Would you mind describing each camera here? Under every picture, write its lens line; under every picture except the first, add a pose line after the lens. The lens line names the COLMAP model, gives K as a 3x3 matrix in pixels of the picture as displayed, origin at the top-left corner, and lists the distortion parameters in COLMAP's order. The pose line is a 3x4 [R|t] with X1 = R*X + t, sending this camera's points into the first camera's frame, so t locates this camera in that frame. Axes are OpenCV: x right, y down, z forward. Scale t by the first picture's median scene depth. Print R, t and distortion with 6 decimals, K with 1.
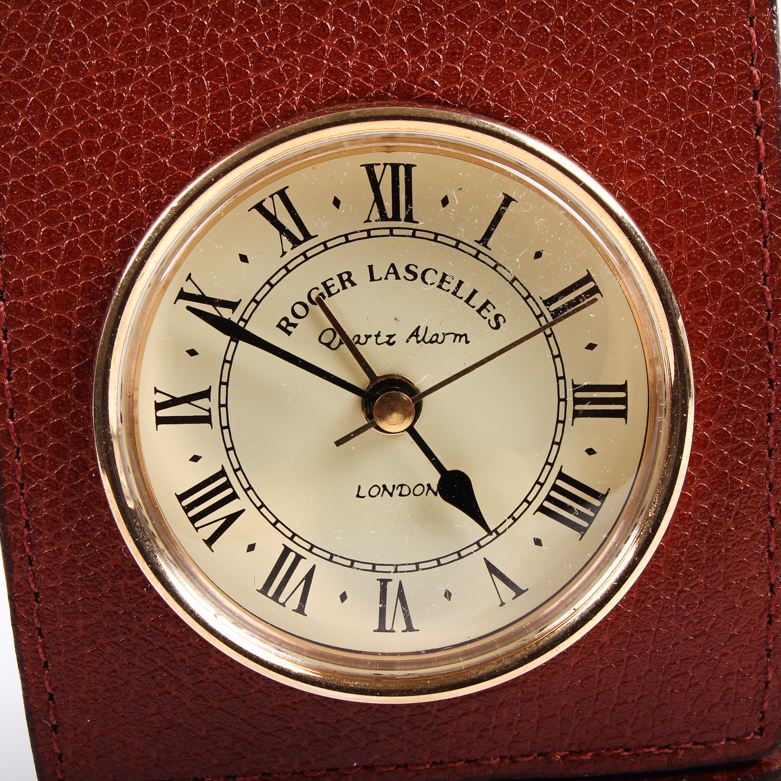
lens RADIAL K [[1428.9, 0, 391.9], [0, 1428.9, 388.7], [0, 0, 1]] dist [-0.095434, 0.000000]
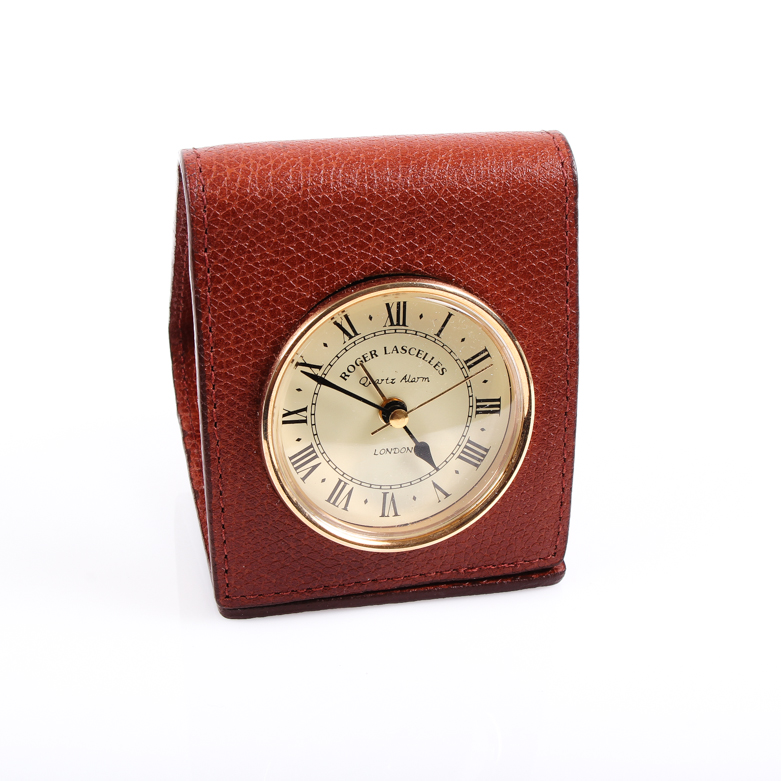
lens RADIAL K [[1428.9, 0, 389.6], [0, 1428.9, 391.8], [0, 0, 1]] dist [-0.095434, 0.000000]
pose [[0.974246, -0.024733, 0.224127, -0.476202], [-0.012964, 0.986178, 0.165179, -0.365521], [-0.225115, -0.163831, 0.960460, -1.005738]]
